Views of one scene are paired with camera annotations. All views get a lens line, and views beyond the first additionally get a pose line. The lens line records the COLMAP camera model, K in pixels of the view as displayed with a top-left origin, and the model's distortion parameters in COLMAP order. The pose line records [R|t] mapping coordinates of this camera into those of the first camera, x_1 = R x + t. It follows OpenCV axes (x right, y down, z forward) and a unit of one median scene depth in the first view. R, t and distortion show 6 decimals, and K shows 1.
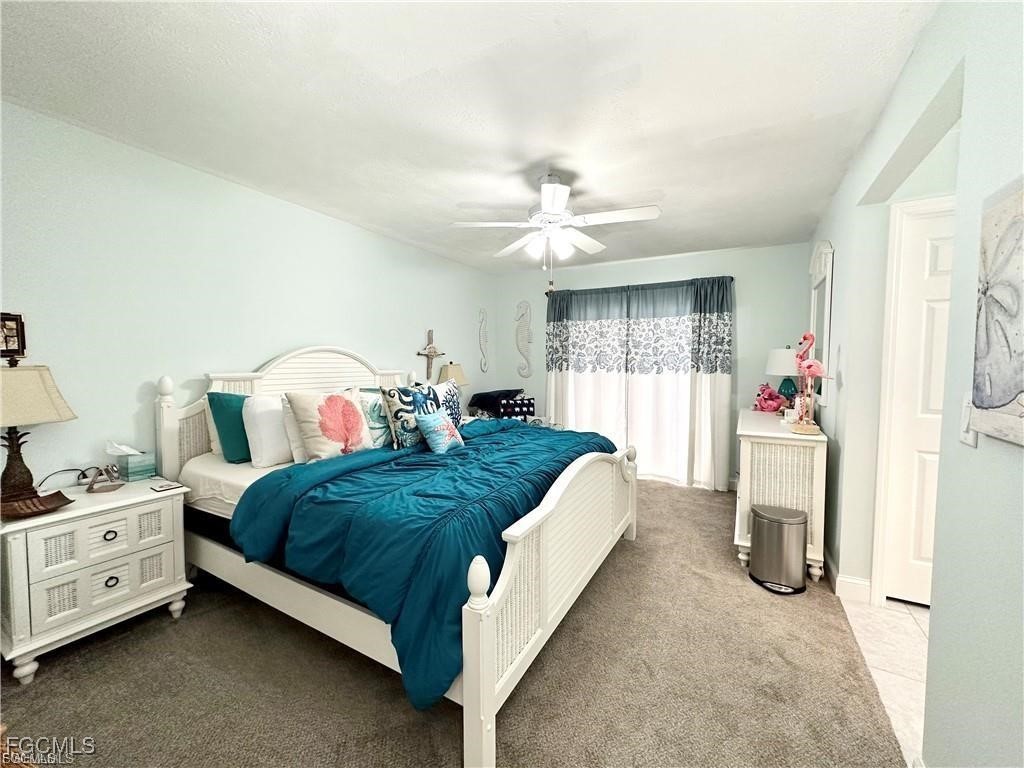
lens RADIAL K [[408.2, 0, 511.1], [0, 408.2, 383.3], [0, 0, 1]] dist [-0.002398, 0.000467]
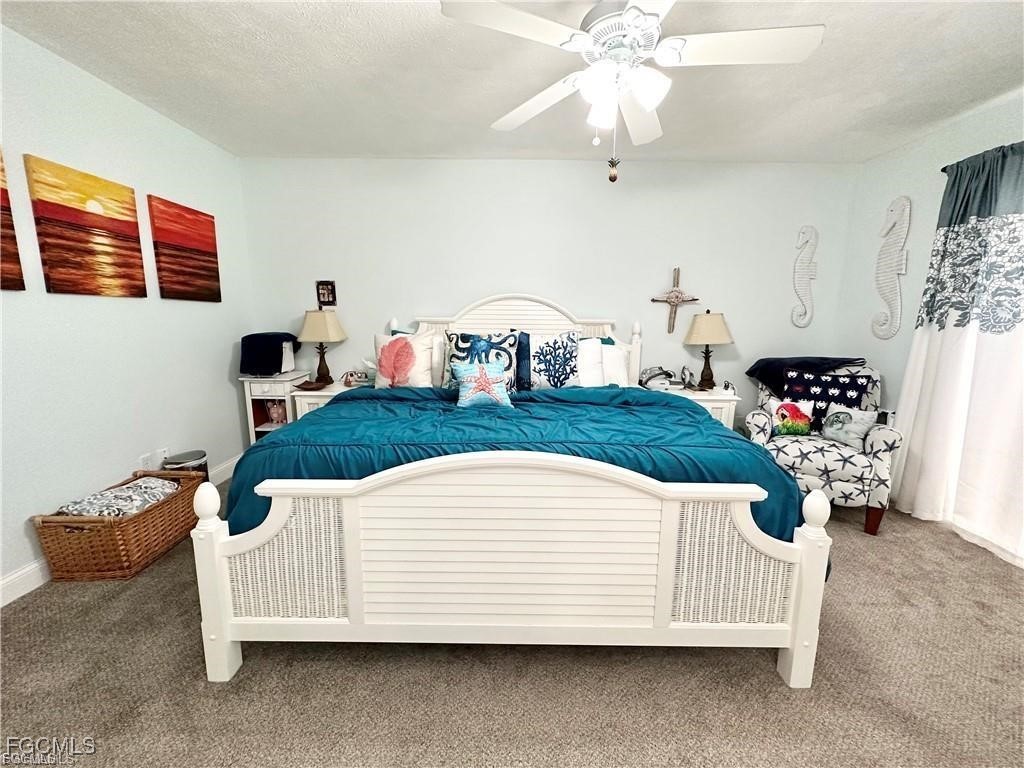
lens RADIAL K [[408.2, 0, 511.1], [0, 408.2, 383.3], [0, 0, 1]] dist [-0.002398, 0.000467]
pose [[0.484092, 0.143557, -0.863161, 0.364747], [-0.053020, 0.989450, 0.134826, -0.003647], [0.873410, -0.019503, 0.486596, 0.366401]]
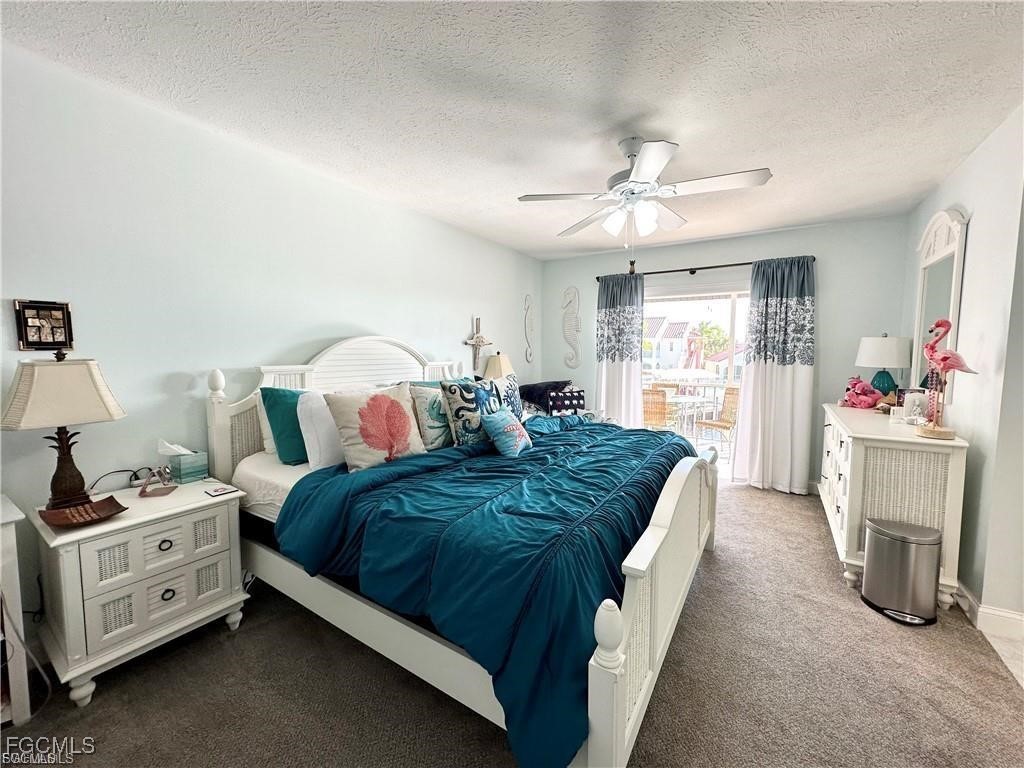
lens RADIAL K [[410.8, 0, 512.0], [0, 410.8, 384.0], [0, 0, 1]] dist [-0.000744, 0.000662]
pose [[0.998365, 0.003234, -0.057067, -0.067603], [-0.001527, 0.999551, 0.029940, -0.007914], [0.057138, -0.029804, 0.997921, 0.058231]]
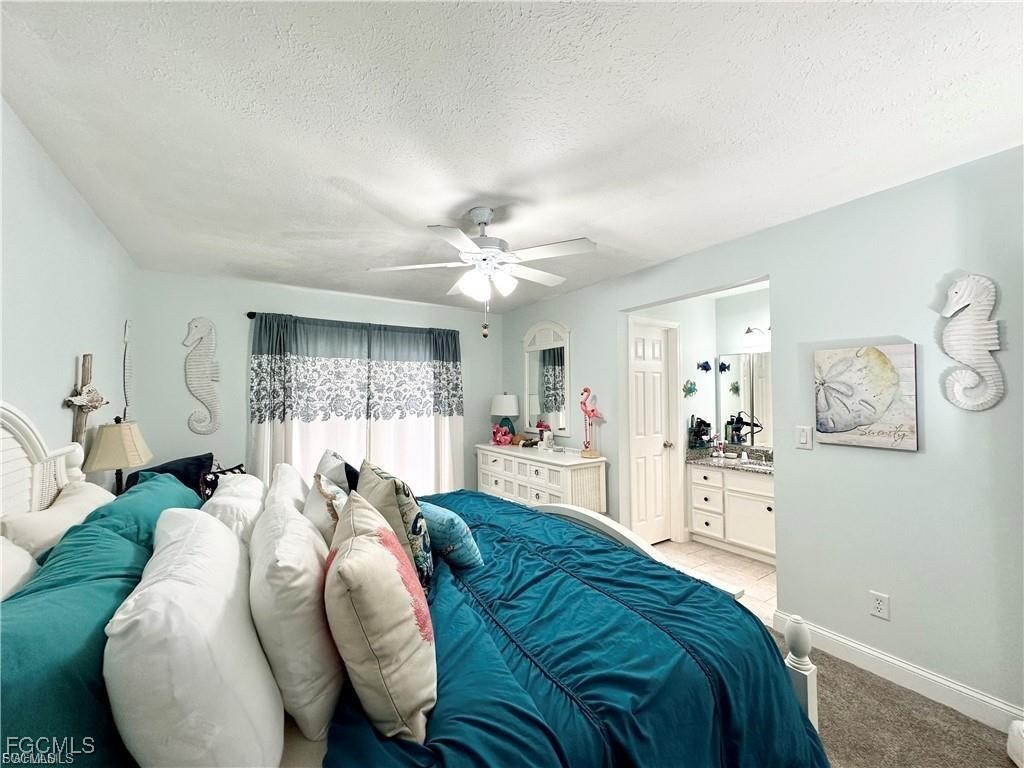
lens RADIAL K [[408.2, 0, 511.1], [0, 408.2, 383.3], [0, 0, 1]] dist [-0.002398, 0.000467]
pose [[0.458993, 0.022028, 0.888167, -0.415726], [0.053805, 0.997168, -0.052537, -0.046030], [-0.886809, 0.071902, 0.456508, 0.348428]]
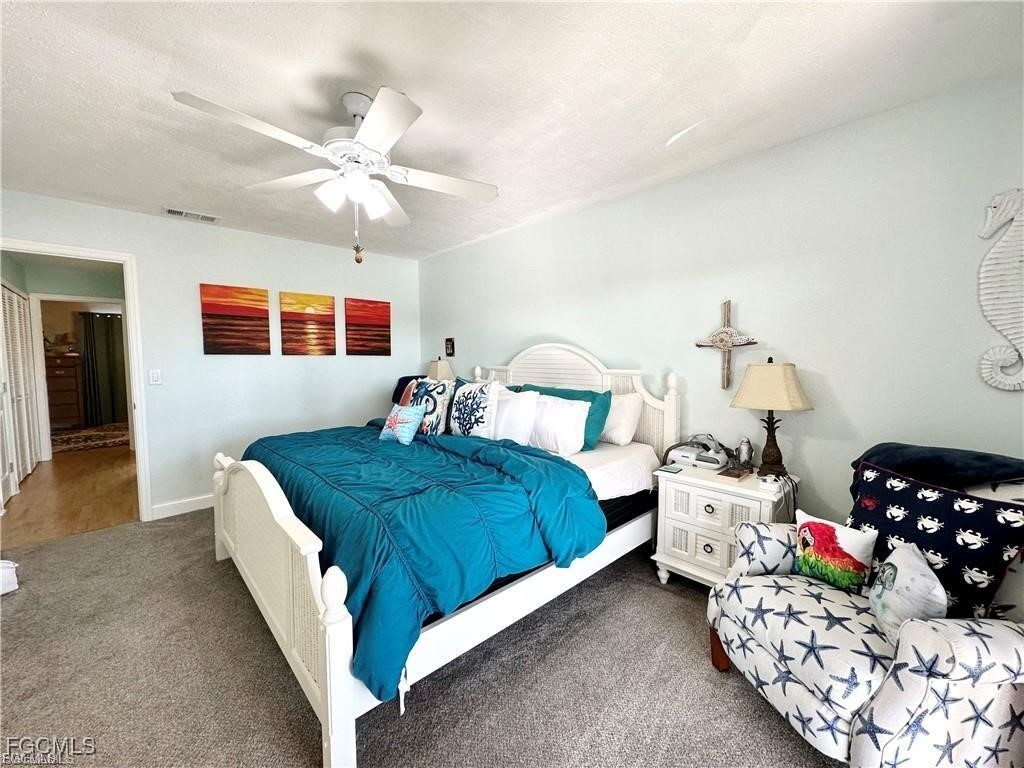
lens RADIAL K [[408.2, 0, 511.1], [0, 408.2, 383.3], [0, 0, 1]] dist [-0.002398, 0.000467]
pose [[-0.295294, 0.061029, -0.953455, 0.451426], [-0.048401, 0.995721, 0.078725, -0.051034], [0.954180, 0.069395, -0.291076, 0.932319]]
